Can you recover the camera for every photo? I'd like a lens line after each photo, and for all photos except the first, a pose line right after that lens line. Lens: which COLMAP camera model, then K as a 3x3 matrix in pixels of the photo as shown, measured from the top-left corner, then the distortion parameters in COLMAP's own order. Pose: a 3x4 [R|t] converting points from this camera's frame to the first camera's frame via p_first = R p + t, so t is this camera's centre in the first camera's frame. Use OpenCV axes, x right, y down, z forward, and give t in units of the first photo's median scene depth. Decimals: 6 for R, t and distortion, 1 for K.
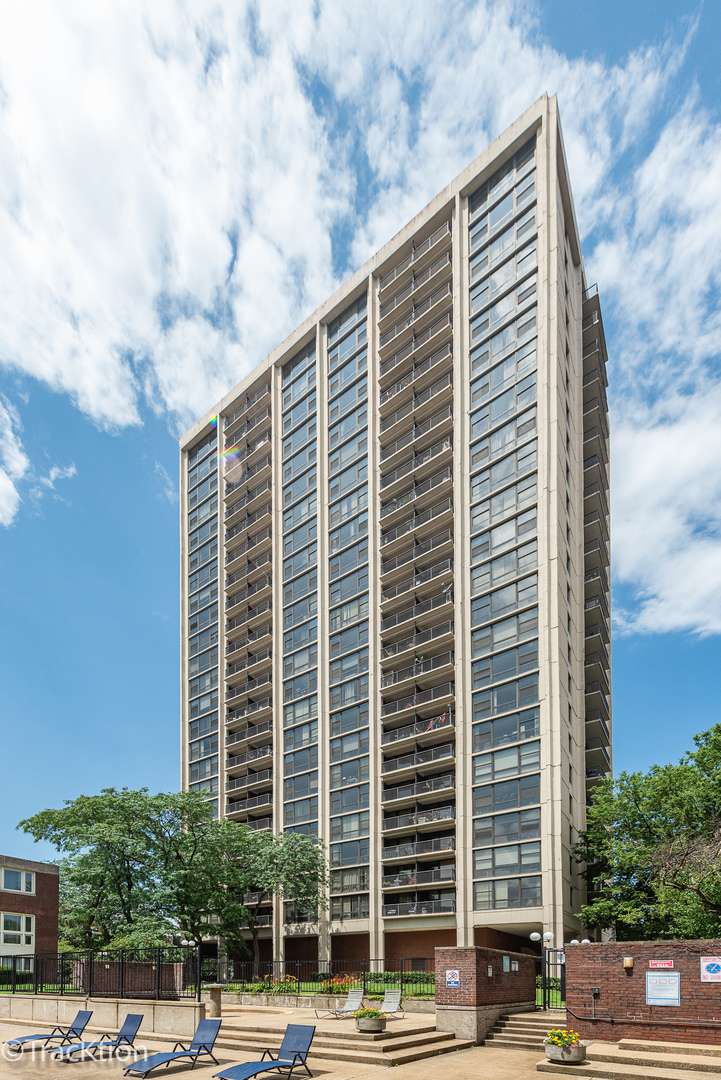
lens RADIAL K [[410.2, 0, 438.2], [0, 410.2, 551.9], [0, 0, 1]] dist [0.017463, 0.000021]
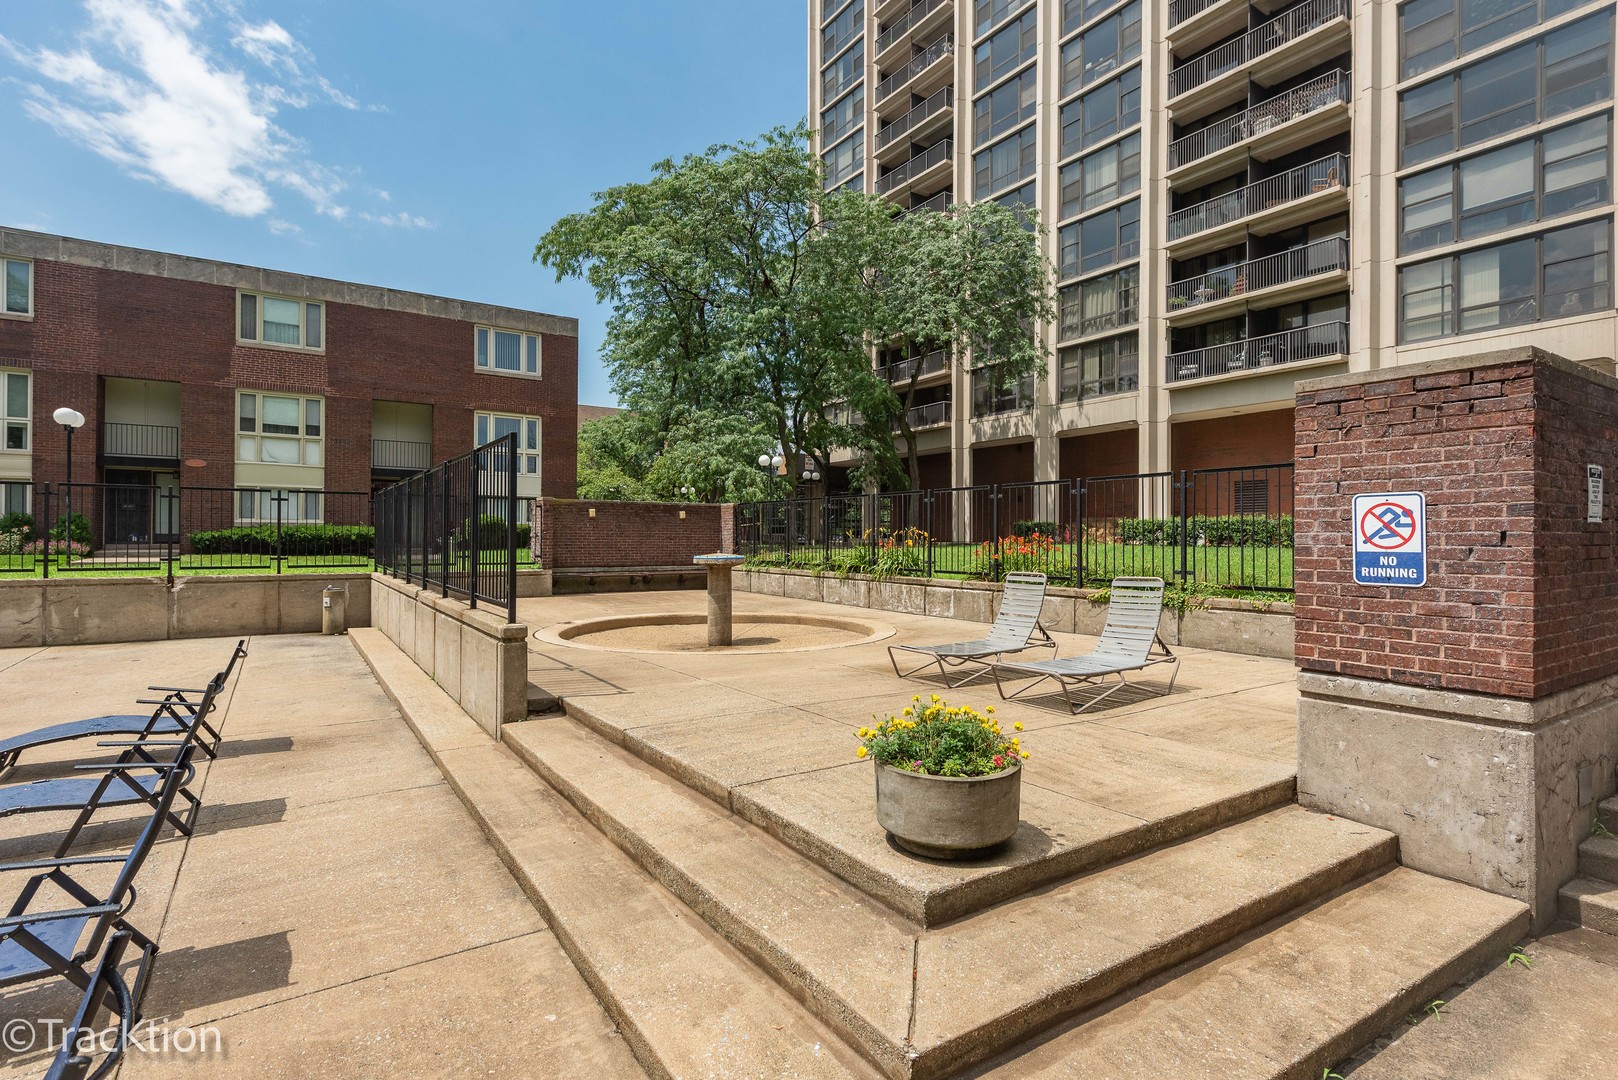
lens RADIAL K [[826.7, 0, 863.5], [0, 826.7, 531.2], [0, 0, 1]] dist [0.011543, -0.001809]
pose [[0.882906, 0.009614, -0.469452, 0.004820], [-0.014863, 0.999862, -0.007476, 1.062183], [0.469315, 0.013578, 0.882926, 0.007799]]
